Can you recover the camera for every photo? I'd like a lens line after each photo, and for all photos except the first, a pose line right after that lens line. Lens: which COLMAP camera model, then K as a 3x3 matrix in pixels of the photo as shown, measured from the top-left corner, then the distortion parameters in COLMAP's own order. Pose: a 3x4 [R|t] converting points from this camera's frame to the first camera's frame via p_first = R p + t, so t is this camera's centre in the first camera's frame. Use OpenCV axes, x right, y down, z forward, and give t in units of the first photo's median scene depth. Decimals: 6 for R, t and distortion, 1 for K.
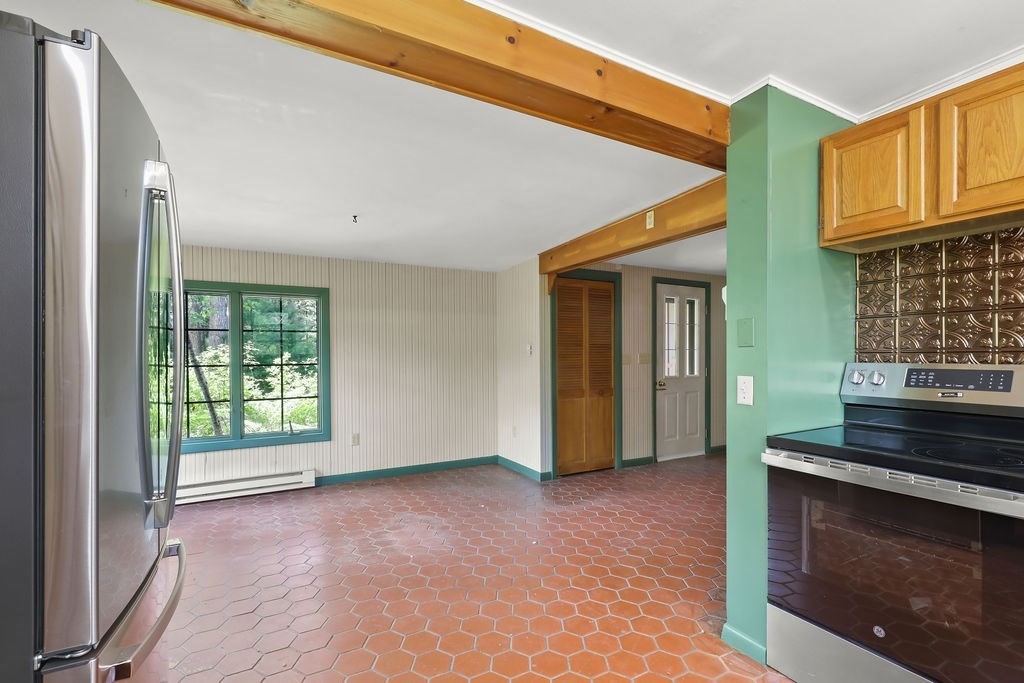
lens RADIAL K [[473.0, 0, 520.2], [0, 473.0, 359.4], [0, 0, 1]] dist [0.001892, -0.001015]
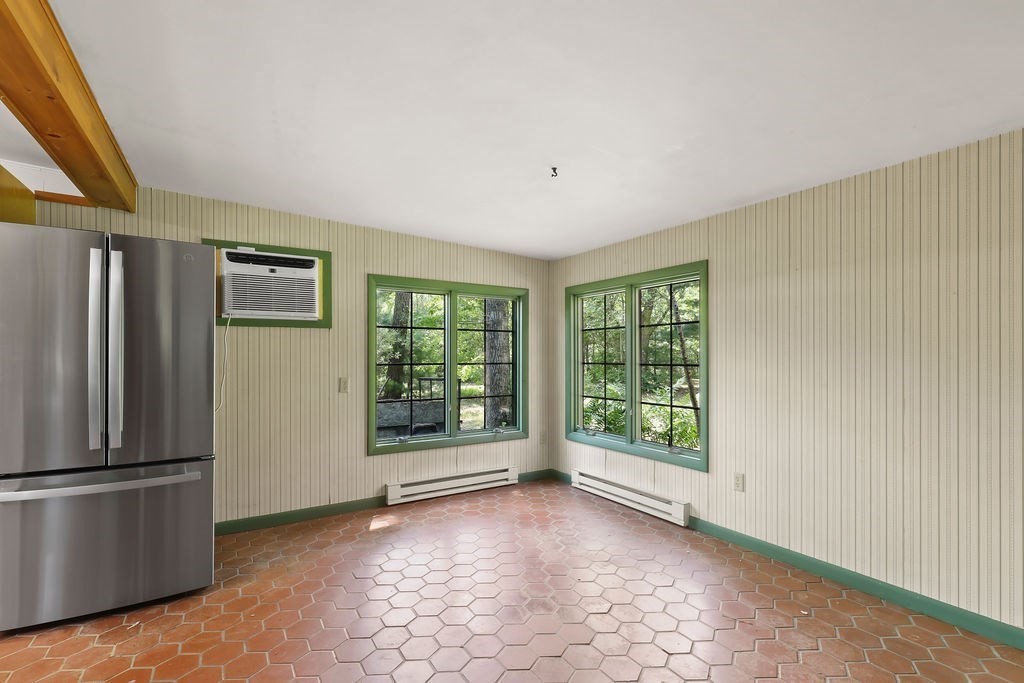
lens RADIAL K [[473.0, 0, 512.3], [0, 473.0, 354.7], [0, 0, 1]] dist [0.001892, -0.001015]
pose [[0.045248, 0.007913, -0.998944, 0.322847], [-0.009572, 0.999926, 0.007487, -0.009614], [0.998930, 0.009223, 0.045320, 0.728943]]
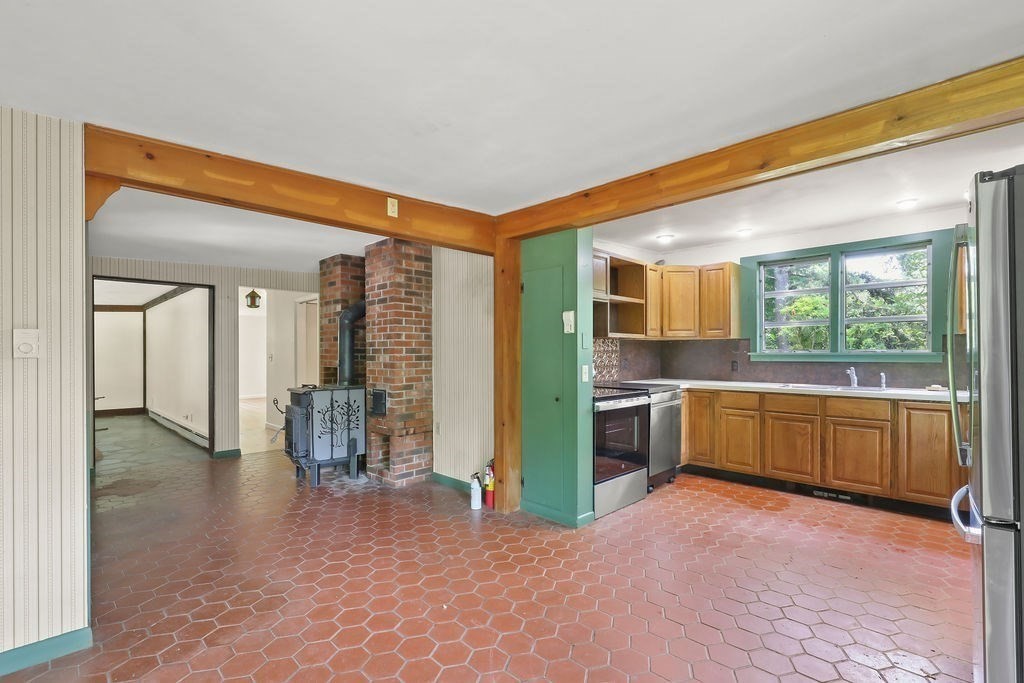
lens RADIAL K [[473.0, 0, 513.7], [0, 473.0, 350.2], [0, 0, 1]] dist [0.001892, -0.001015]
pose [[-0.273239, 0.009911, 0.961895, -0.539384], [0.014529, 0.999875, -0.006175, -0.005568], [-0.961836, 0.012289, -0.273349, 0.825254]]
